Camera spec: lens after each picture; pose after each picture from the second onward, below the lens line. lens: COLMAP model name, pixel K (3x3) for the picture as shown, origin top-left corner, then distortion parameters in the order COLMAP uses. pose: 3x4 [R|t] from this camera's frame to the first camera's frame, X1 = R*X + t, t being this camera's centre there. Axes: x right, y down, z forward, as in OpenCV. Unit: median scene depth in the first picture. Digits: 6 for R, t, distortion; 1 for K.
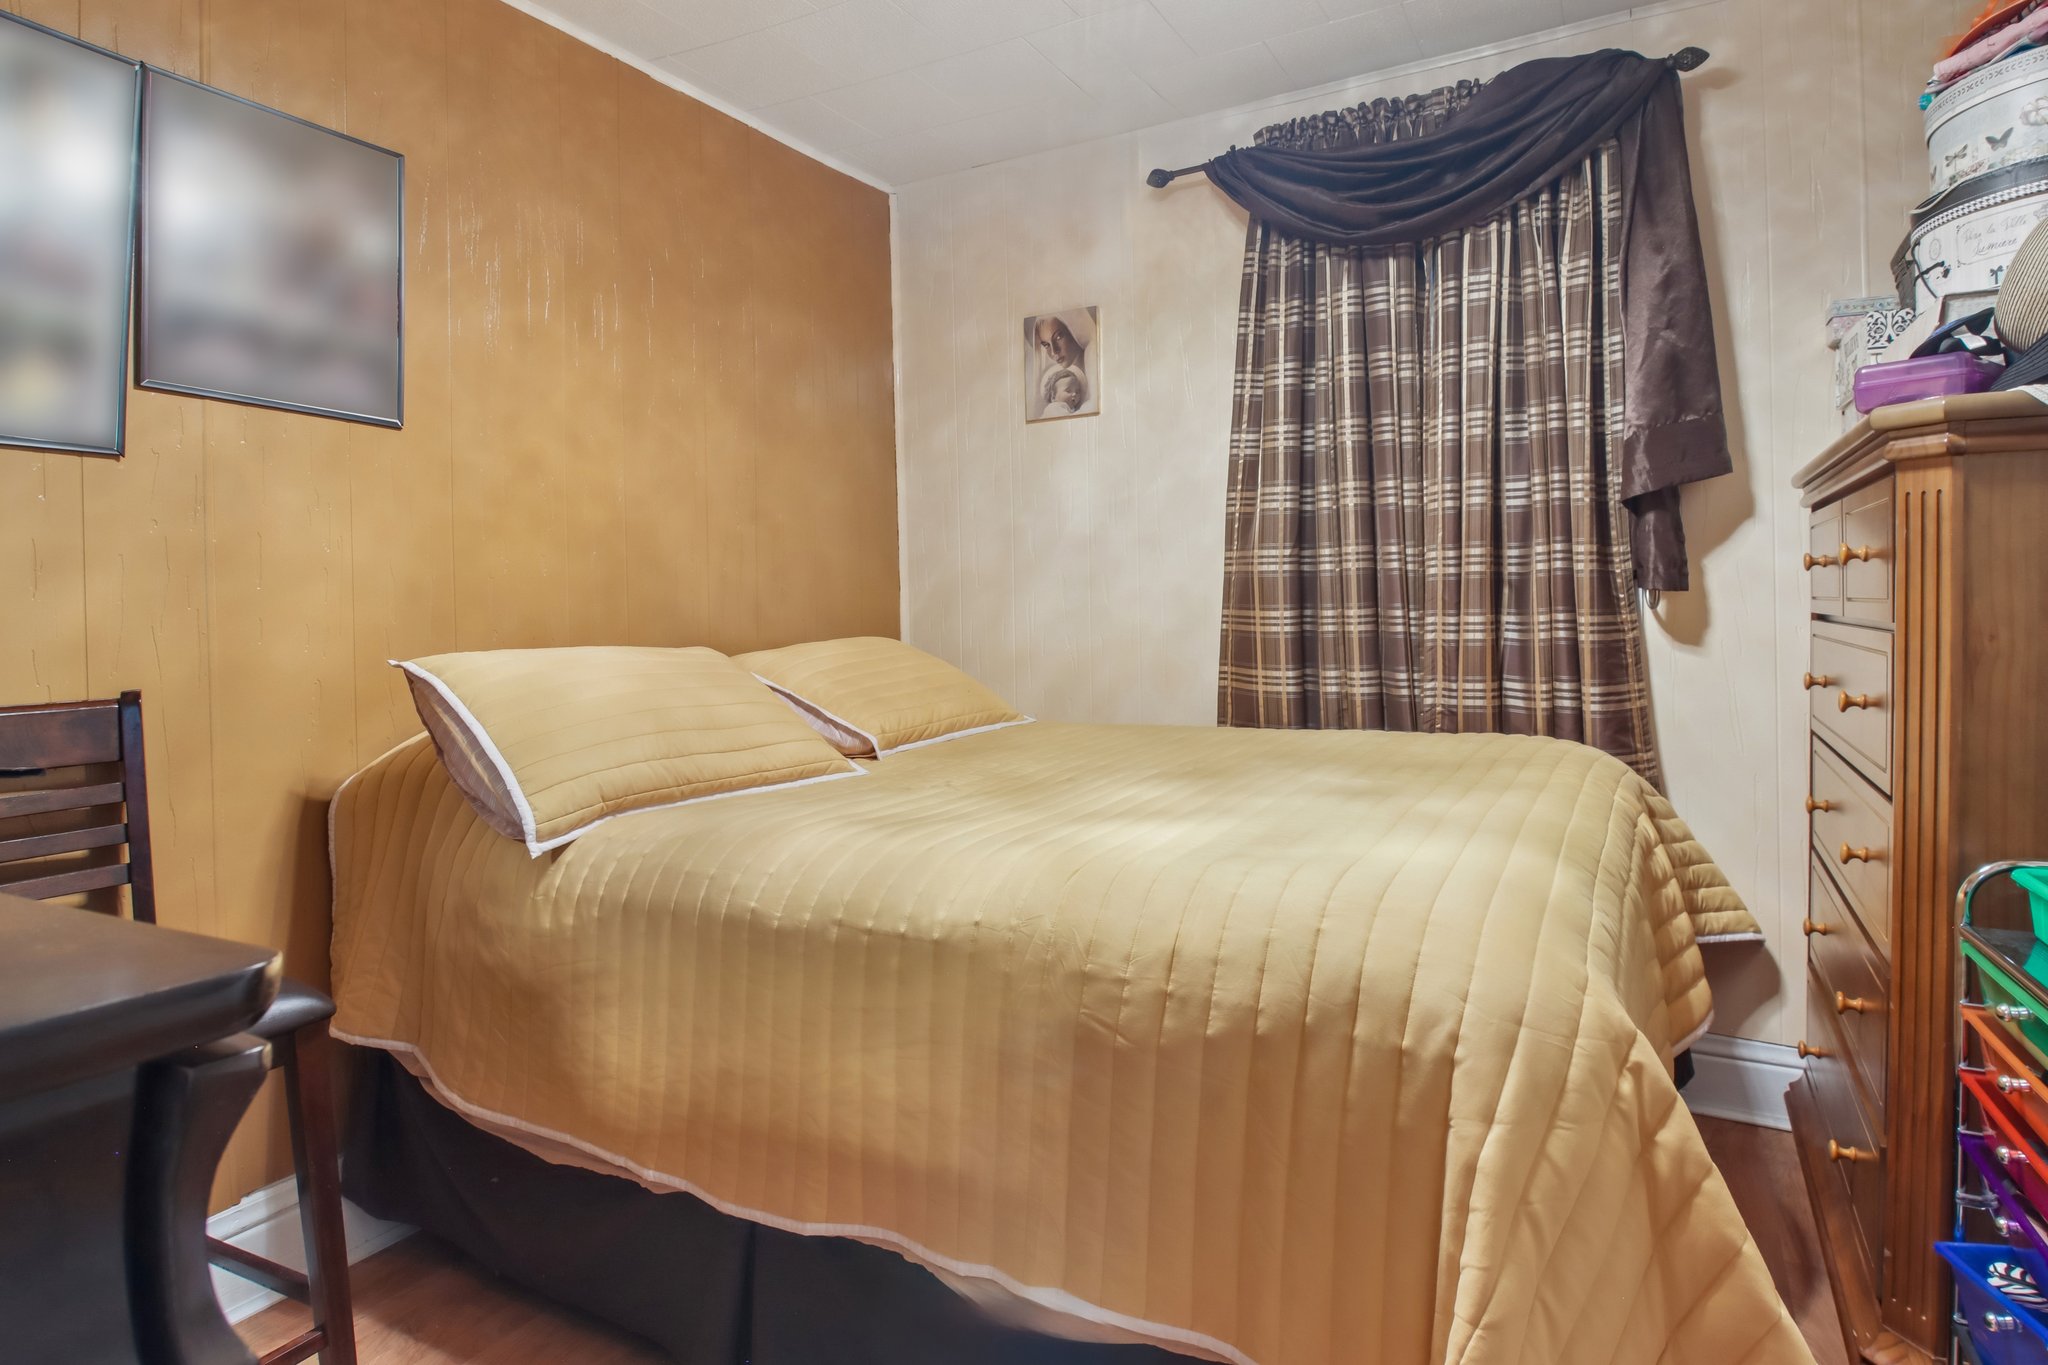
lens RADIAL K [[1068.2, 0, 1053.8], [0, 1068.2, 640.9], [0, 0, 1]] dist [-0.003959, -0.002110]
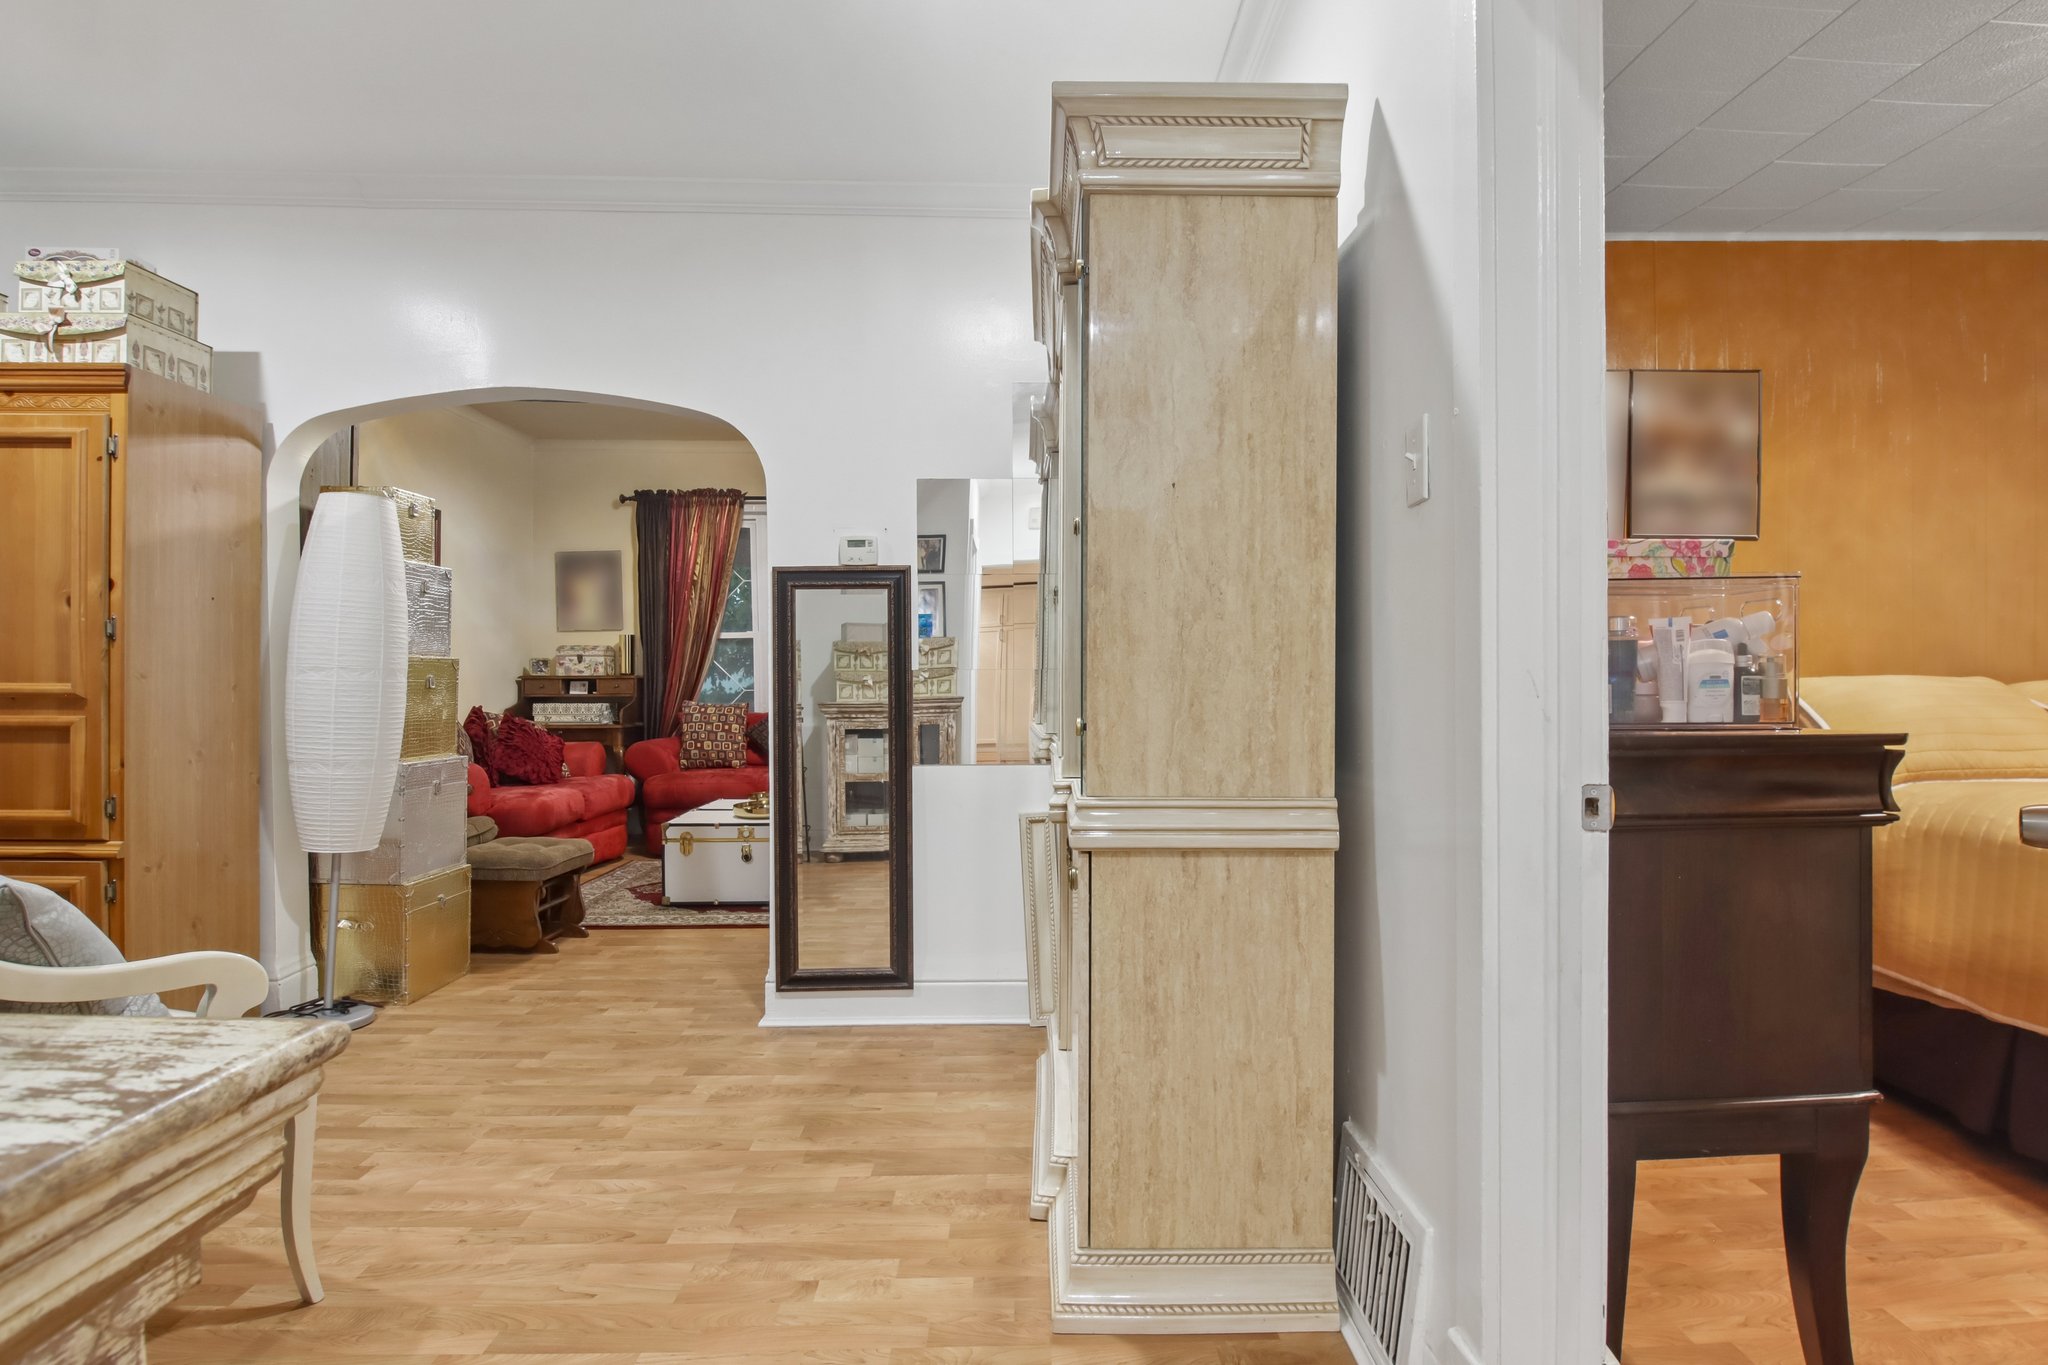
lens RADIAL K [[1027.2, 0, 1112.1], [0, 1027.2, 683.5], [0, 0, 1]] dist [-0.014511, -0.000584]
pose [[0.530741, 0.024642, -0.847176, 0.256589], [-0.008811, 0.999684, 0.023558, -0.008933], [0.847488, -0.005038, 0.530790, -0.895700]]
